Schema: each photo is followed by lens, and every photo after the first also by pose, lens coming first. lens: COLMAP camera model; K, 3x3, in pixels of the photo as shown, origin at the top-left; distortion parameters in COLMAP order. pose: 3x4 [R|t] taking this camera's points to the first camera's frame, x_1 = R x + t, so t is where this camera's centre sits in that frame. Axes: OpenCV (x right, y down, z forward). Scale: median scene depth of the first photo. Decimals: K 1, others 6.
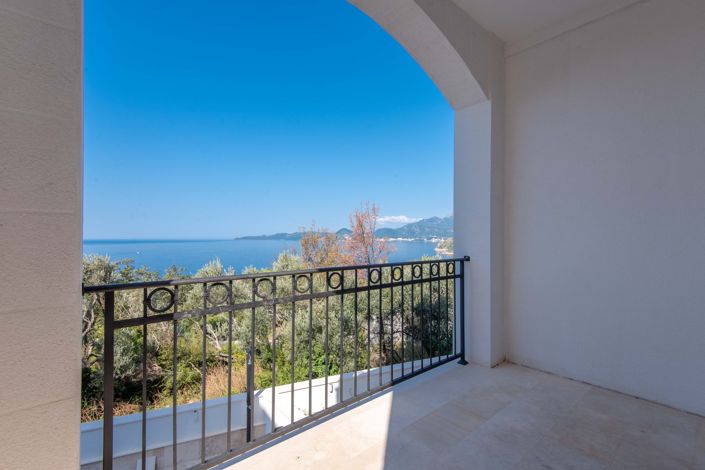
lens RADIAL K [[324.7, 0, 352.5], [0, 324.7, 235.0], [0, 0, 1]] dist [0.048125, -0.000047]
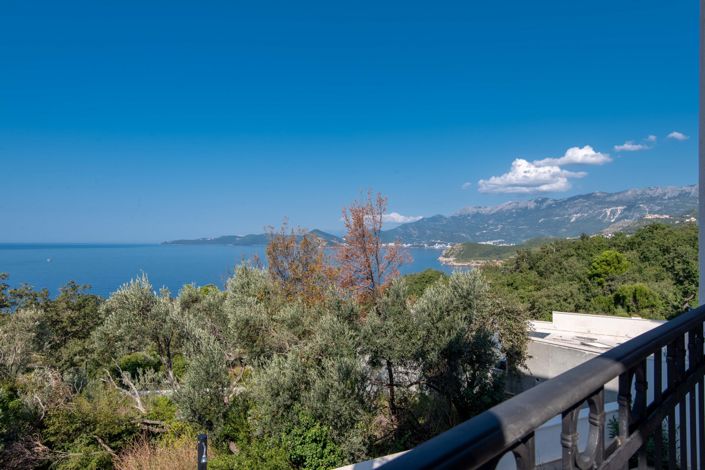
lens RADIAL K [[443.4, 0, 352.5], [0, 443.4, 235.0], [0, 0, 1]] dist [0.044466, -0.000585]
pose [[0.998333, 0.006098, 0.057392, -0.061382], [-0.005602, 0.999946, -0.008808, 0.002272], [-0.057443, 0.008472, 0.998313, 0.119469]]
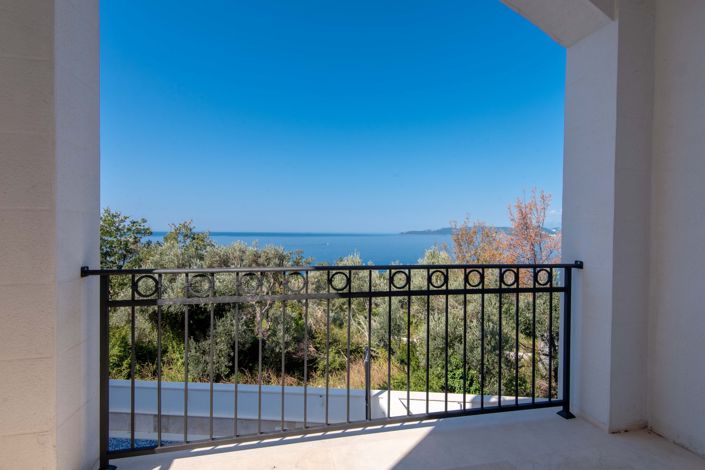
lens RADIAL K [[350.6, 0, 352.5], [0, 350.6, 235.0], [0, 0, 1]] dist [0.031527, -0.002017]
pose [[0.884172, 0.012469, -0.466994, 0.082499], [-0.005347, 0.999848, 0.016572, 0.000128], [0.467130, -0.012155, 0.884105, 0.037907]]
